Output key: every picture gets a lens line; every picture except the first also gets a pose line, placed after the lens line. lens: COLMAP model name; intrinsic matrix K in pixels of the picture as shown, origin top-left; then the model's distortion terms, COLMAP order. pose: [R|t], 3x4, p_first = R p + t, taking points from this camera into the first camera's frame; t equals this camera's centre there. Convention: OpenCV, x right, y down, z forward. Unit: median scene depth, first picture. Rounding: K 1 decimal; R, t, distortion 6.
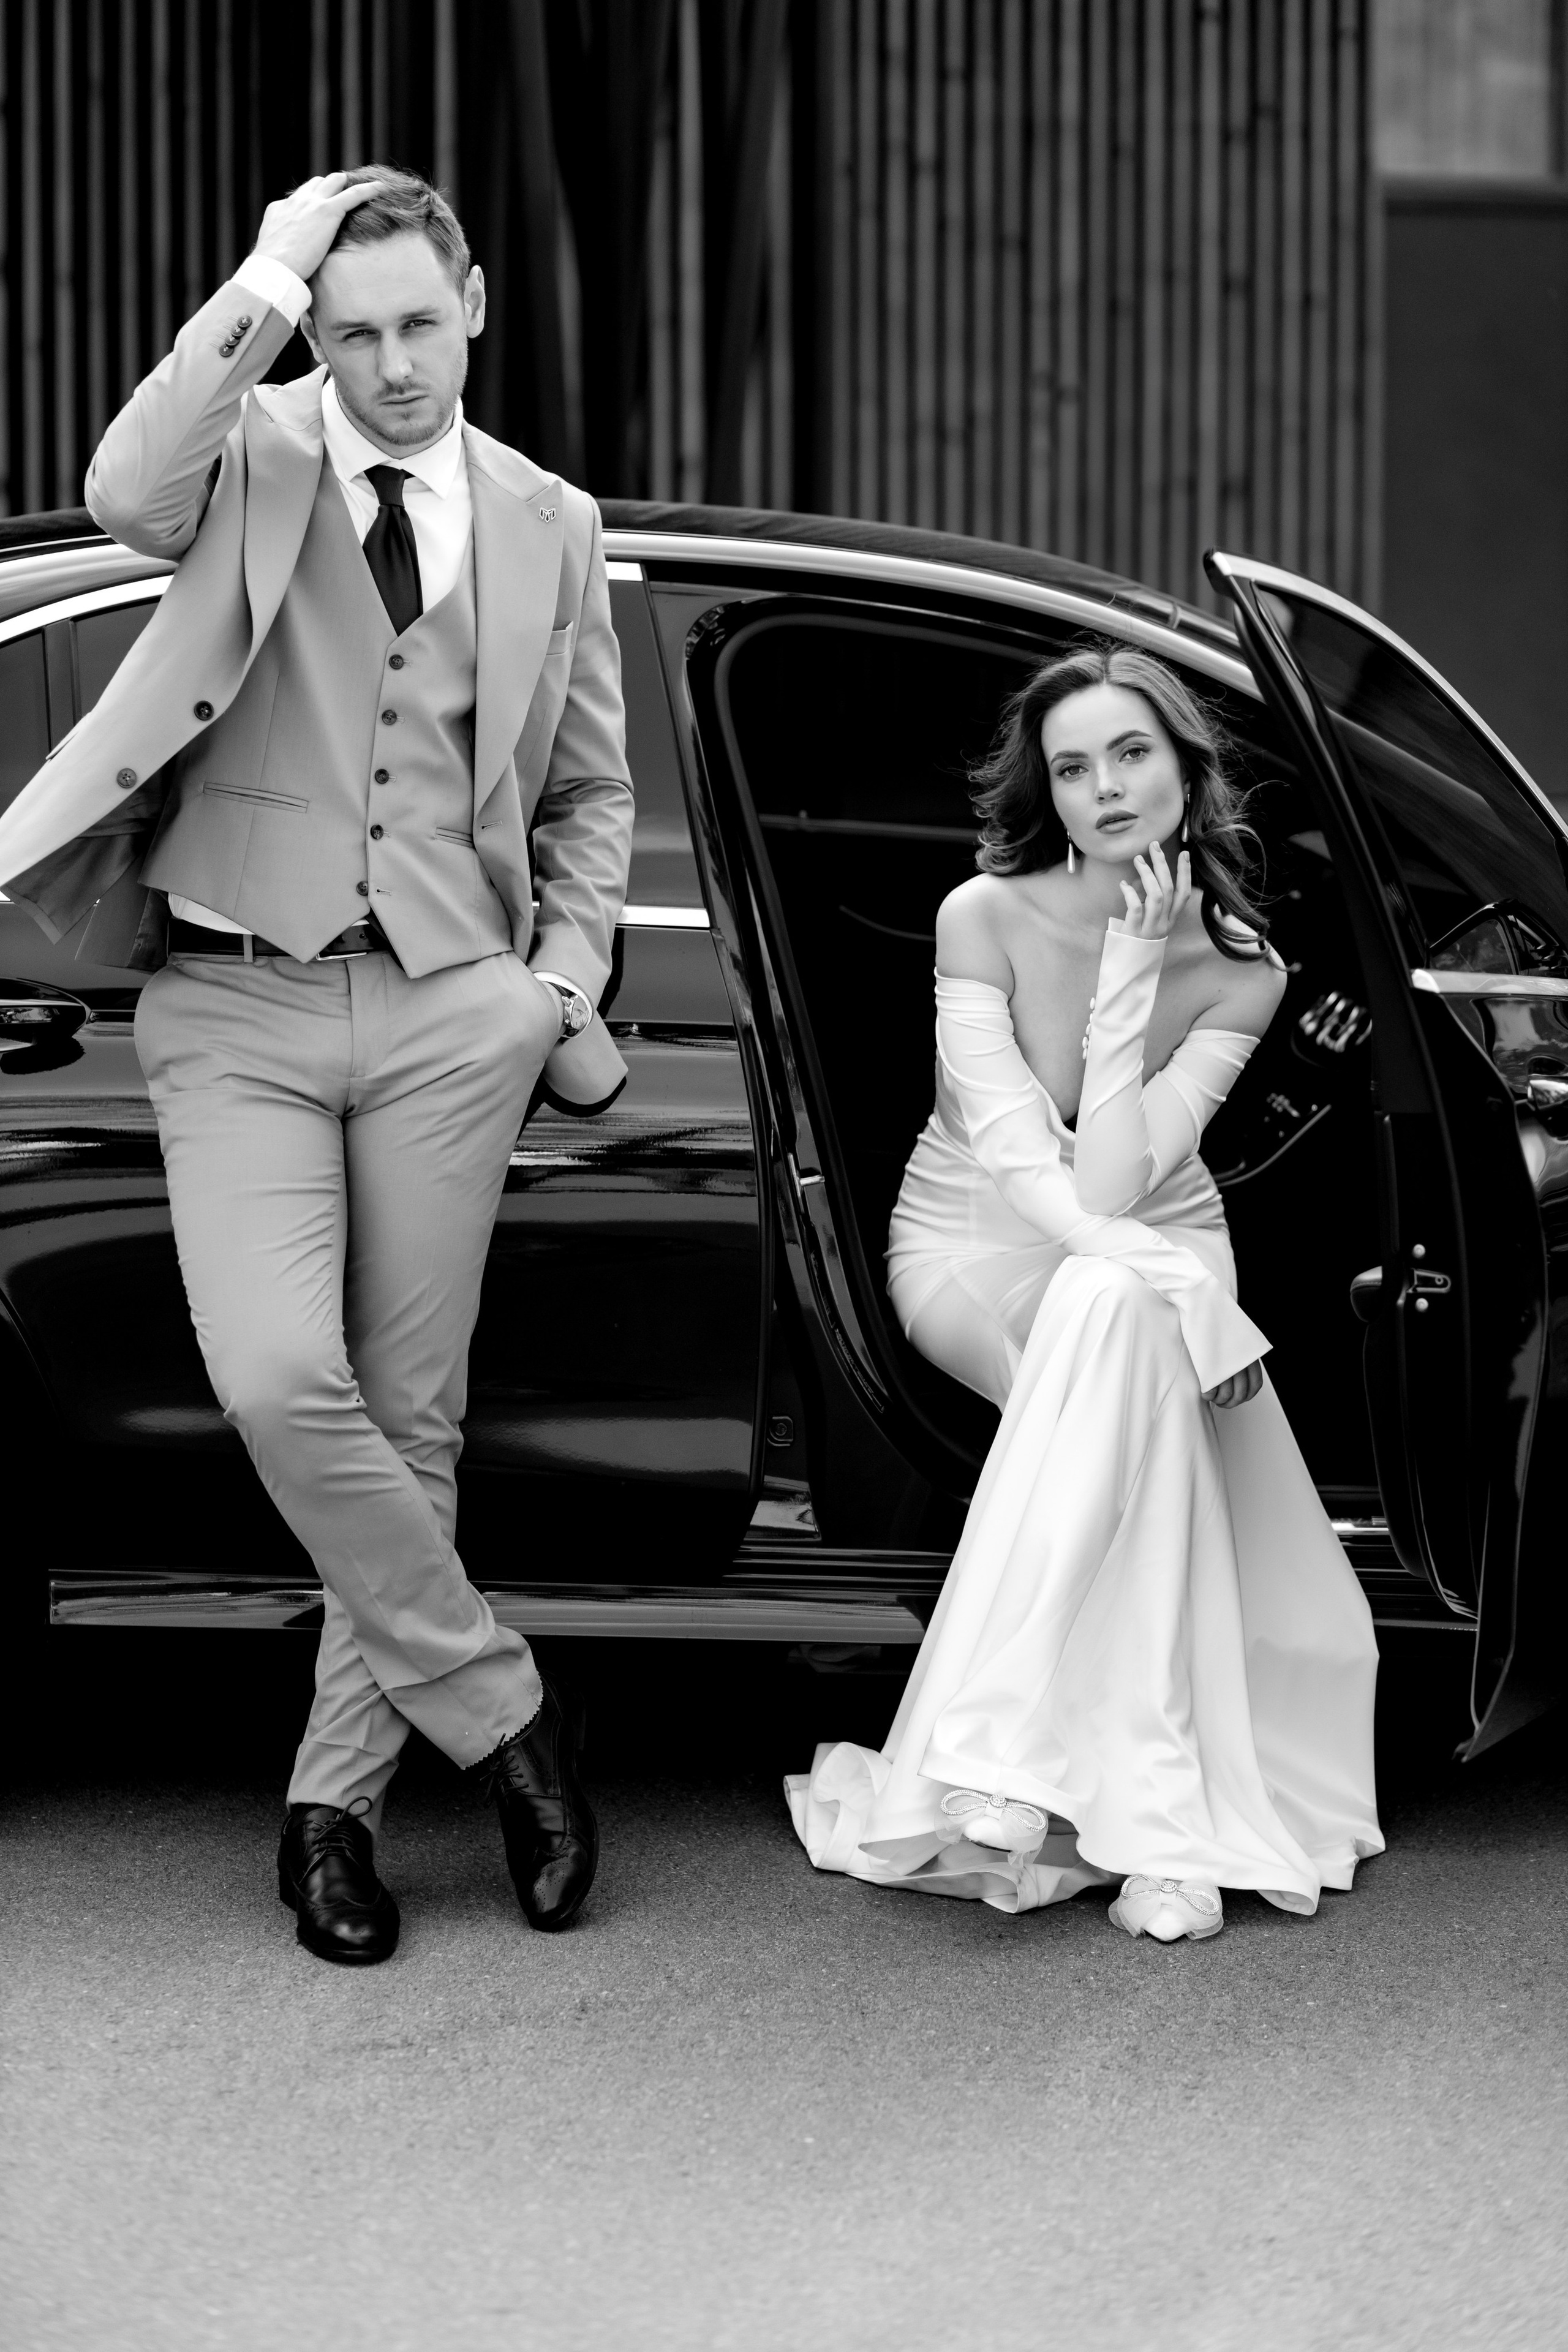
lens RADIAL K [[5927.0, 0, 784.0], [0, 5927.0, 1176.0], [0, 0, 1]] dist [0.065238, -2.961324]
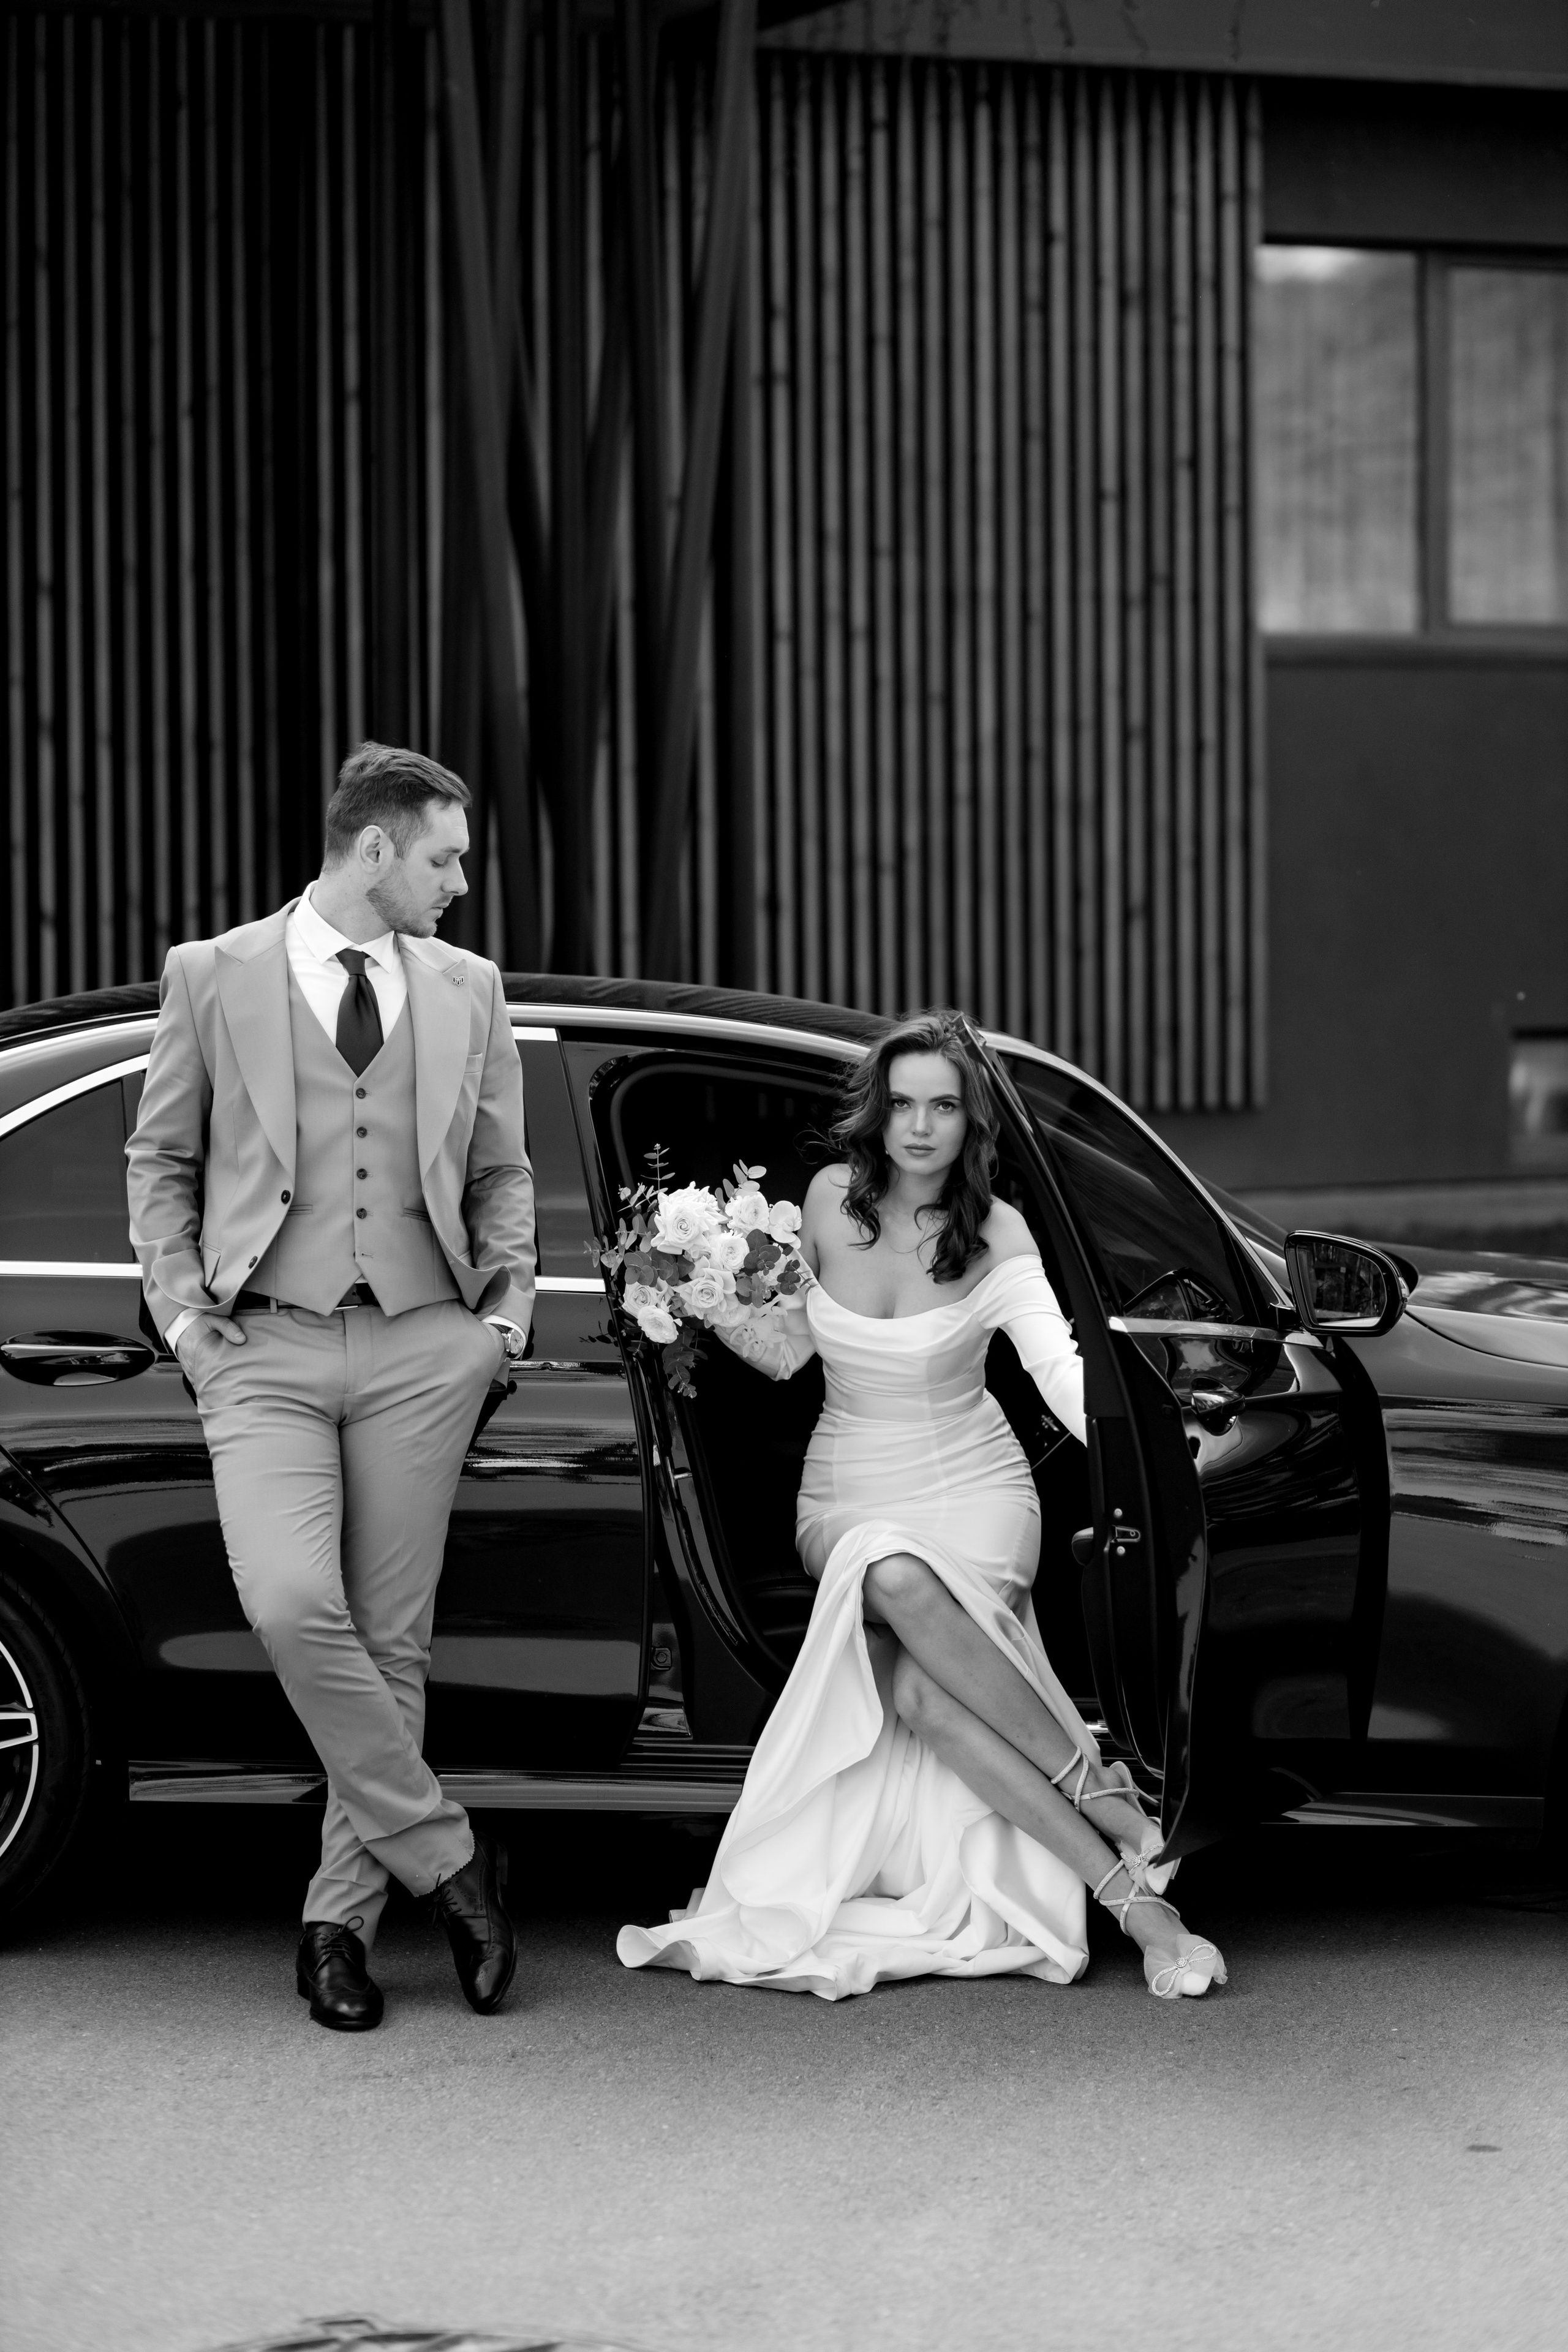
lens RADIAL K [[5735.8, 0, 853.0], [0, 5735.8, 1178.5], [0, 0, 1]] dist [-0.042563, -0.403384]
pose [[0.999890, -0.007677, 0.012694, 0.033872], [0.008475, 0.997909, -0.064071, 0.021890], [-0.012175, 0.064171, 0.997865, -0.404900]]
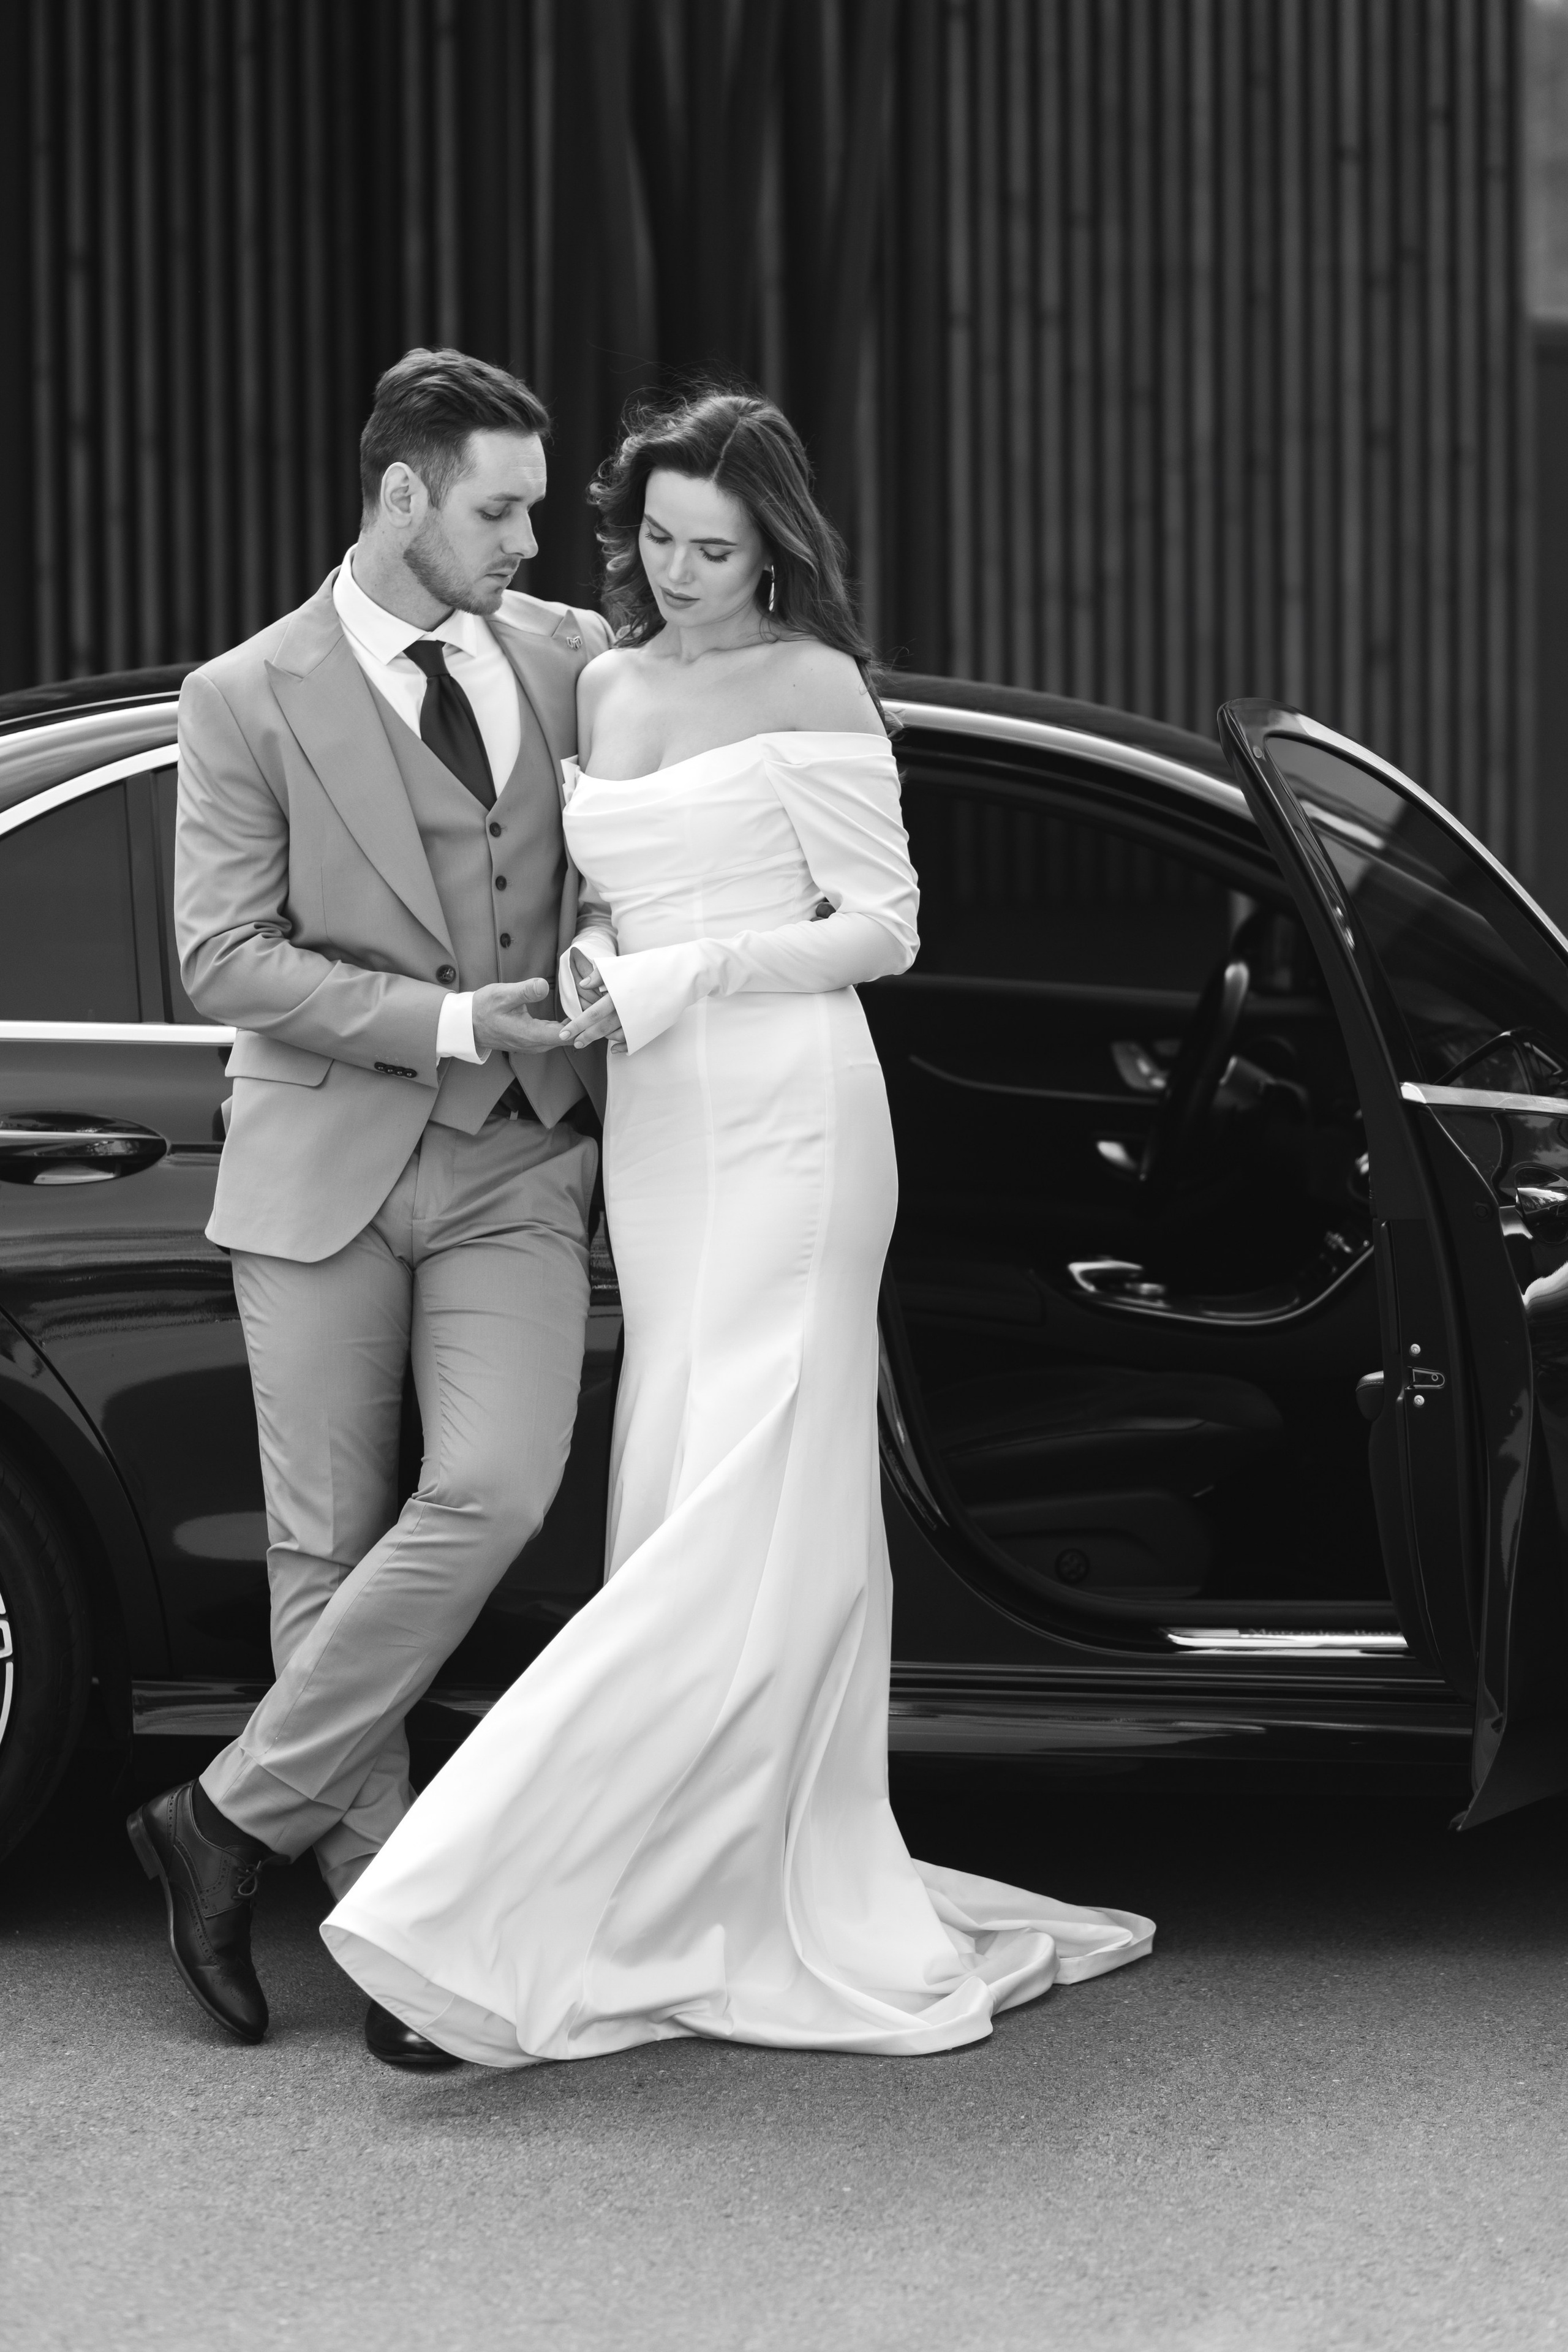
lens RADIAL K [[6496.3, 0, 827.7], [0, 6496.3, 1178.2], [0, 0, 1]] dist [-0.042382, -0.818615]
pose [[0.999830, -0.006547, -0.017228, 0.021933], [0.005925, 0.999336, -0.035946, 0.023191], [0.017452, 0.035838, 0.999205, -0.167695]]
